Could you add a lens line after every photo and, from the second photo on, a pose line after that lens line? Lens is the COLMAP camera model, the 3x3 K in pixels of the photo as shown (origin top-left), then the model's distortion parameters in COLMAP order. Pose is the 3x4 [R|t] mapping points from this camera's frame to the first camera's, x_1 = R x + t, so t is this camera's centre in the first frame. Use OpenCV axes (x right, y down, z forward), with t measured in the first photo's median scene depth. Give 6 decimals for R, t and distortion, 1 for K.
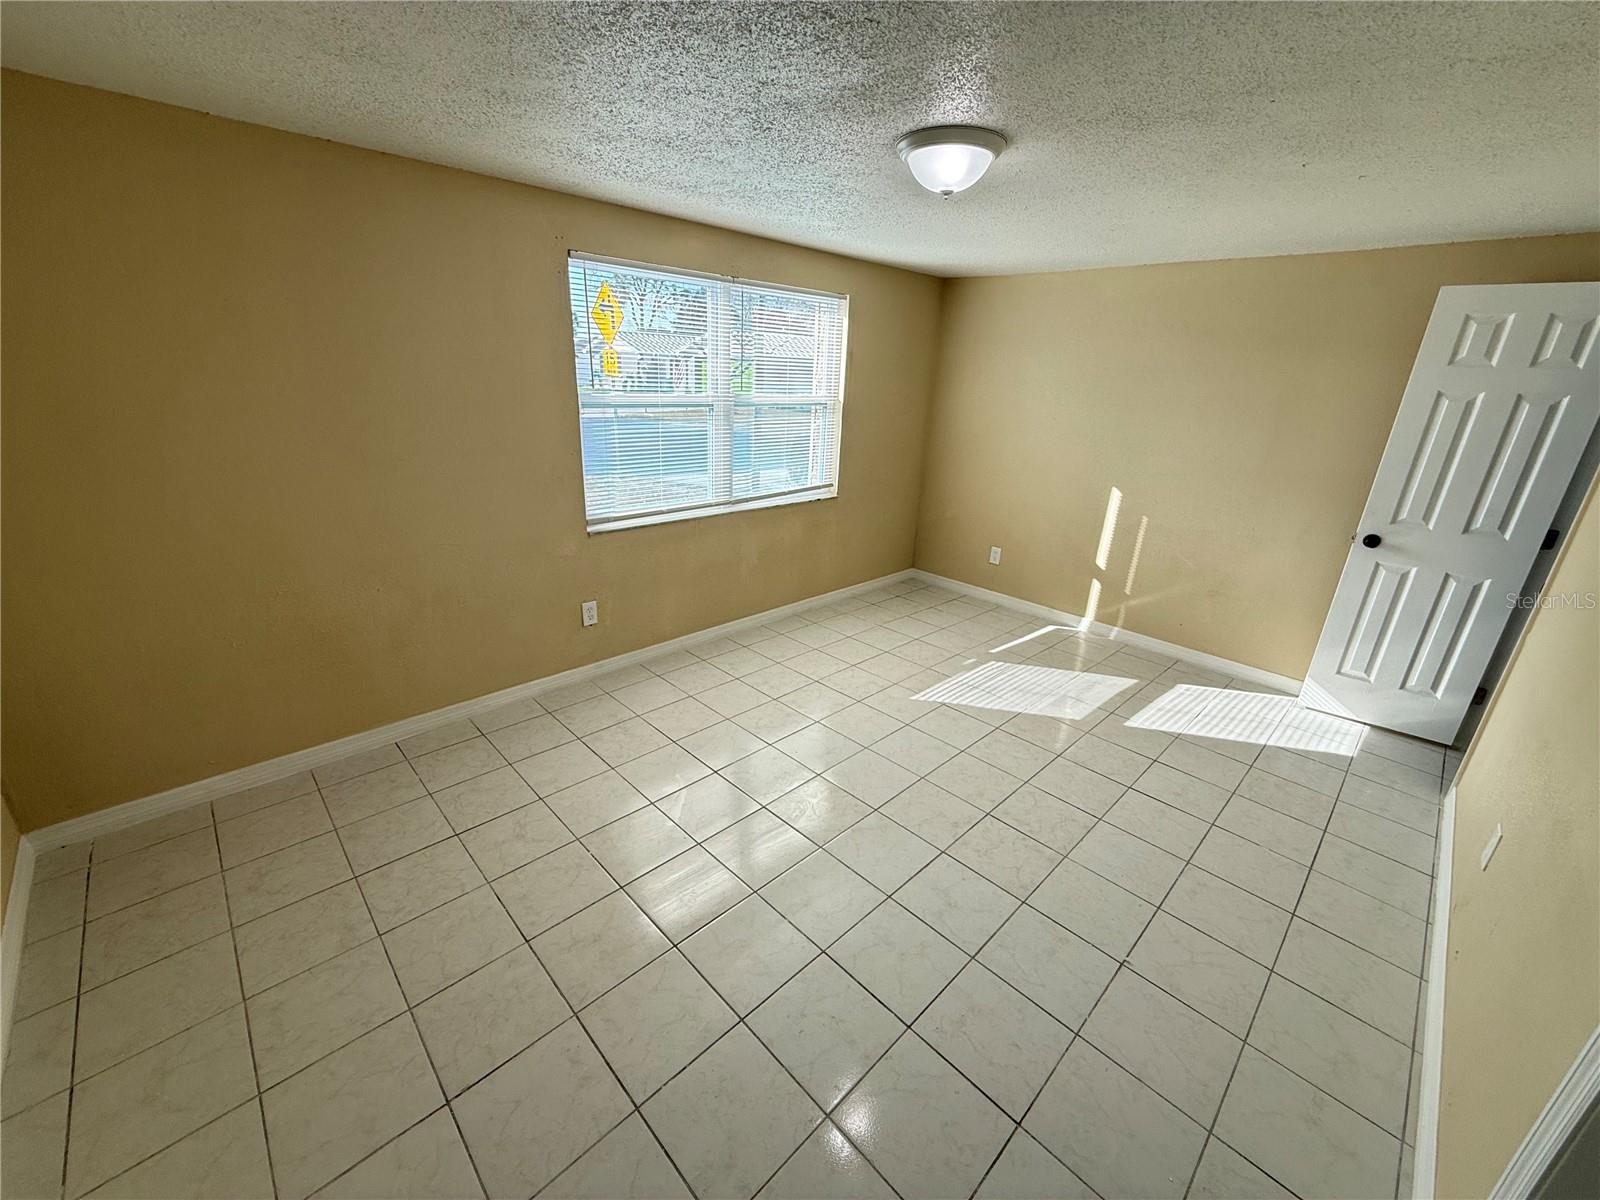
lens RADIAL K [[633.4, 0, 794.1], [0, 633.4, 598.8], [0, 0, 1]] dist [-0.037112, -0.000051]
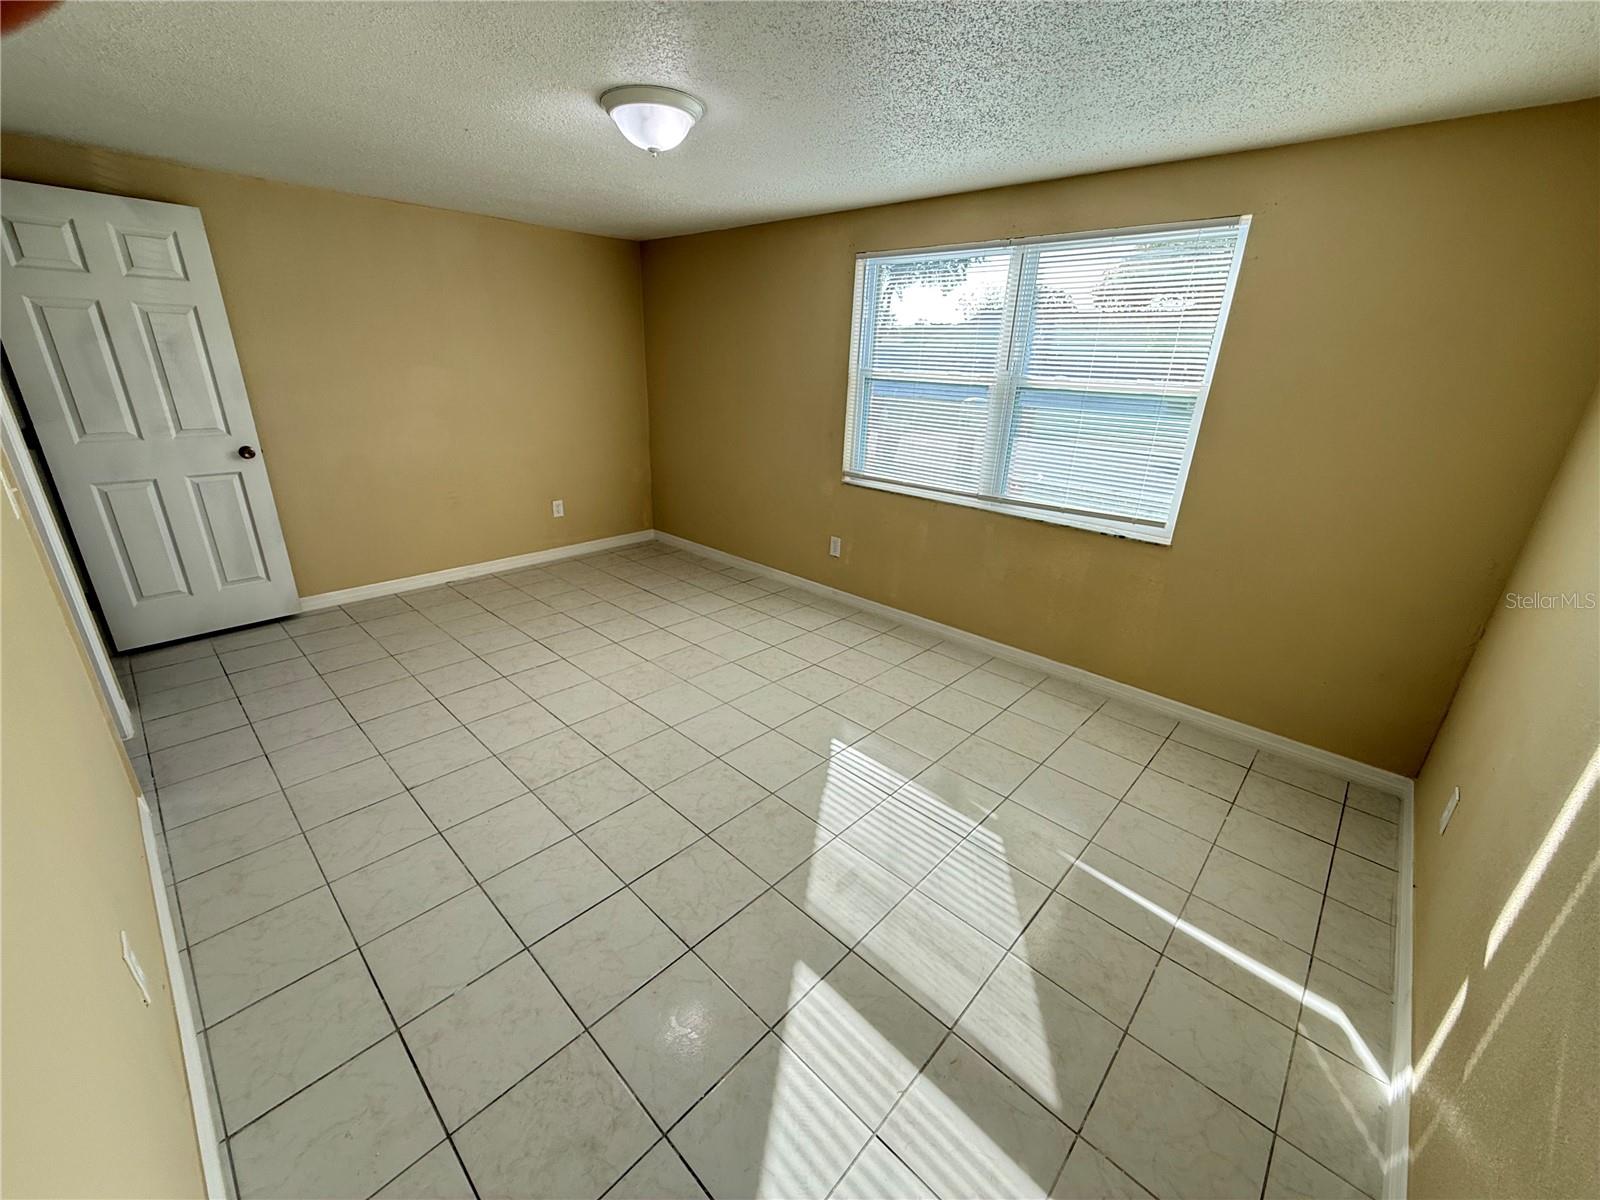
lens RADIAL K [[633.4, 0, 794.1], [0, 633.4, 598.8], [0, 0, 1]] dist [-0.037112, -0.000051]
pose [[0.035799, 0.323394, -0.945587, 0.864039], [-0.354040, 0.888931, 0.290614, -0.213451], [0.934545, 0.324372, 0.146318, 0.752512]]
